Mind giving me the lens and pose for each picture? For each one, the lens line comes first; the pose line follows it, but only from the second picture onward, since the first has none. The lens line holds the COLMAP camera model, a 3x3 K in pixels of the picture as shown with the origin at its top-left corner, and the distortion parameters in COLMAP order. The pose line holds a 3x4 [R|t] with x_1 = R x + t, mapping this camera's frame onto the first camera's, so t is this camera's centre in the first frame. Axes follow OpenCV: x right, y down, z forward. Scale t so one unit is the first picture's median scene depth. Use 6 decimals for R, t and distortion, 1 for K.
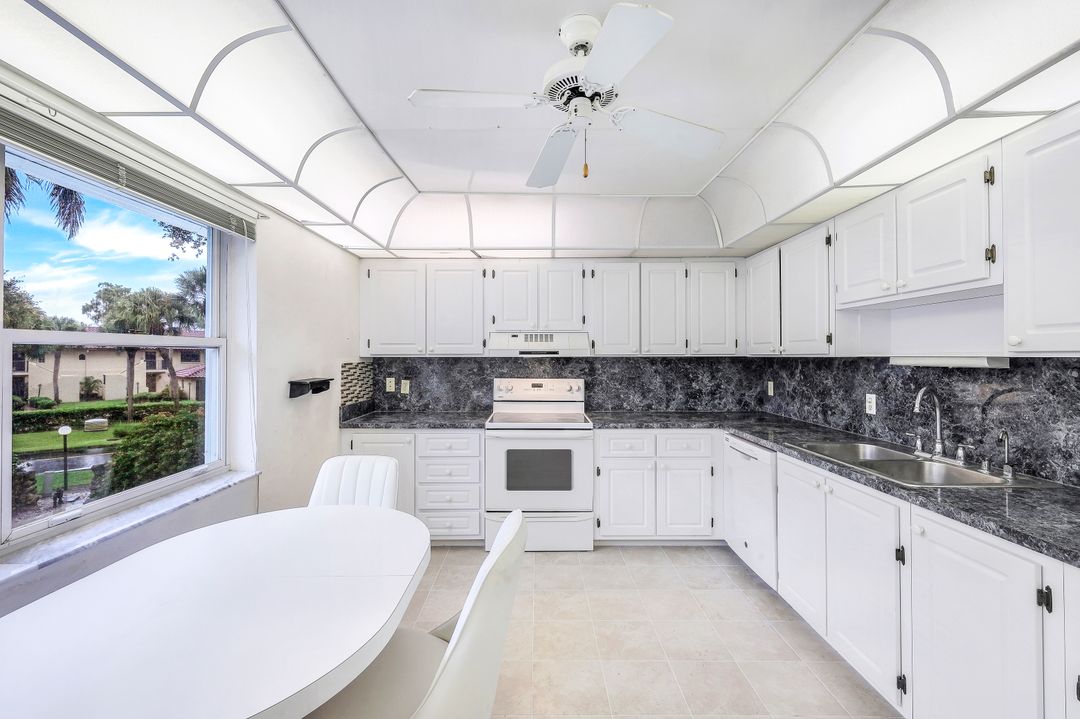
lens RADIAL K [[437.0, 0, 533.9], [0, 437.0, 352.4], [0, 0, 1]] dist [-0.000099, 0.000127]
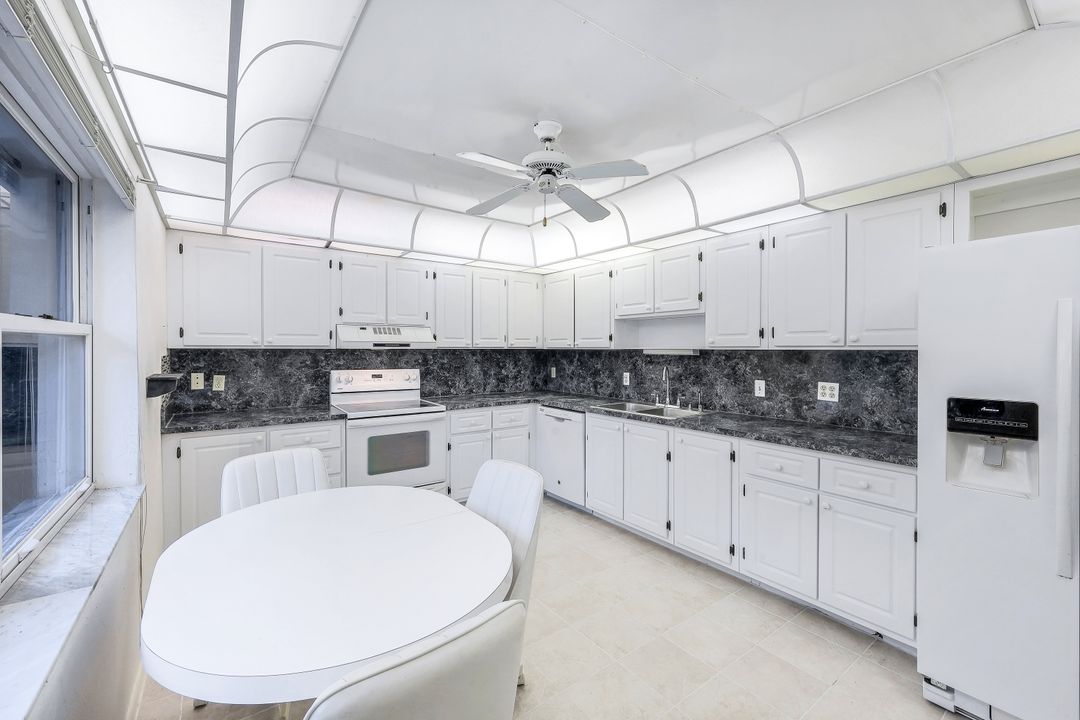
lens RADIAL K [[437.0, 0, 533.9], [0, 437.0, 352.9], [0, 0, 1]] dist [-0.000099, 0.000127]
pose [[0.814005, -0.003323, 0.580848, -0.349787], [-0.007680, 0.999835, 0.016484, -0.000160], [-0.580807, -0.017879, 0.813845, -0.082126]]
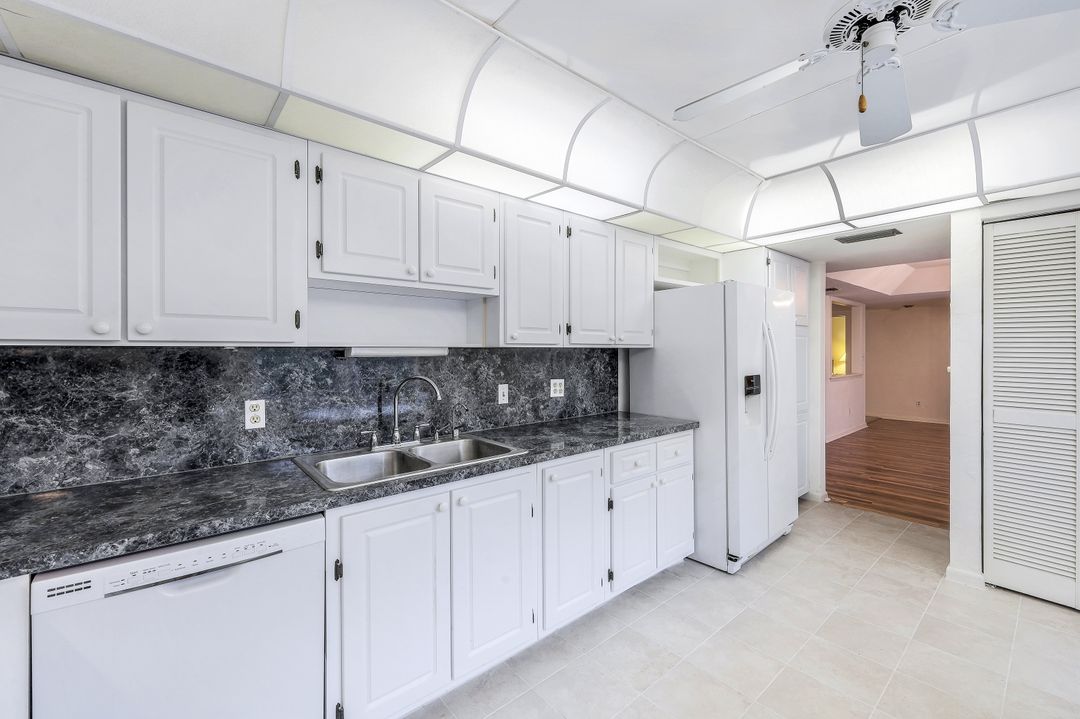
lens RADIAL K [[421.9, 0, 483.8], [0, 421.9, 343.5], [0, 0, 1]] dist [-0.000748, -0.000022]
pose [[-0.600311, 0.003550, 0.799759, 0.007786], [-0.012327, 0.999830, -0.013690, 0.007541], [-0.799672, -0.018077, -0.600165, 0.905320]]
